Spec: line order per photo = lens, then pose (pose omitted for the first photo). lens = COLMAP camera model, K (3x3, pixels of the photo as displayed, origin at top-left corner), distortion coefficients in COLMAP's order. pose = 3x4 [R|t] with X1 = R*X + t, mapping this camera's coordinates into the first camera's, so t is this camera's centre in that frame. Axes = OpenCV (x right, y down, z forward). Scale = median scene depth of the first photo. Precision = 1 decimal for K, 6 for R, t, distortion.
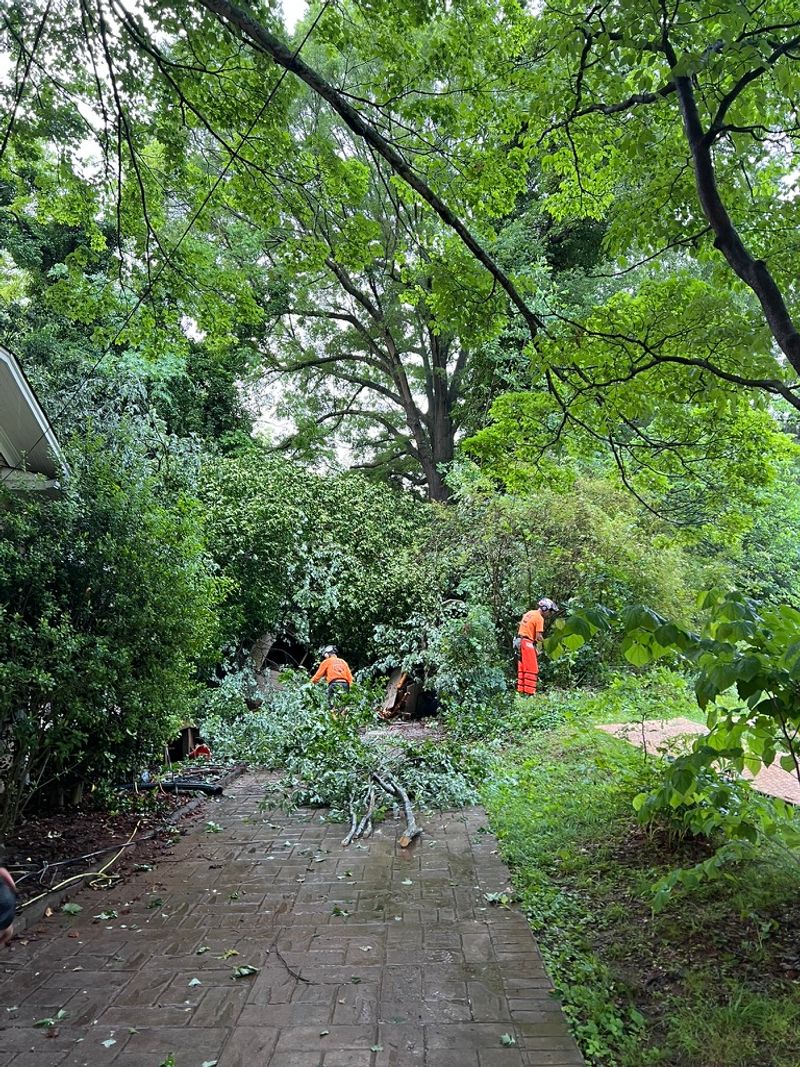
lens RADIAL K [[803.0, 0, 396.4], [0, 803.0, 528.4], [0, 0, 1]] dist [0.091883, -0.098891]
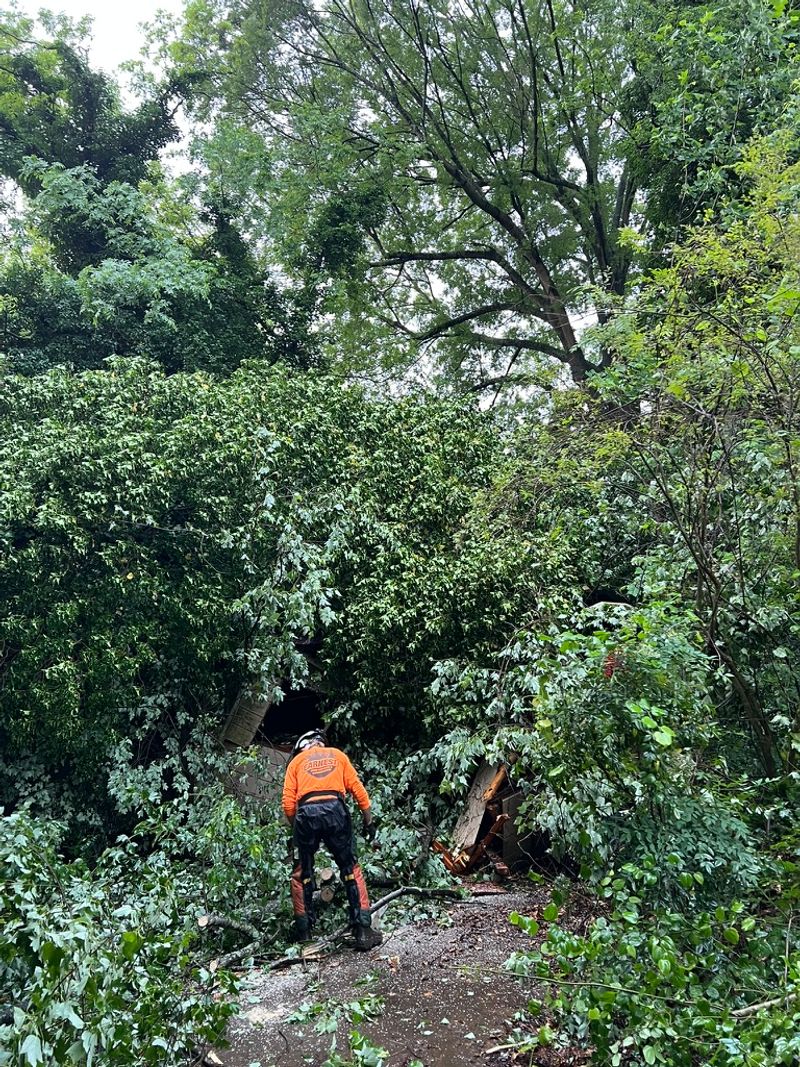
lens RADIAL K [[803.0, 0, 396.4], [0, 803.0, 528.4], [0, 0, 1]] dist [0.091883, -0.098891]
pose [[0.967049, -0.059007, -0.247660, 0.072565], [0.051166, 0.997968, -0.037981, 0.059150], [0.249398, 0.024058, 0.968102, 0.528846]]
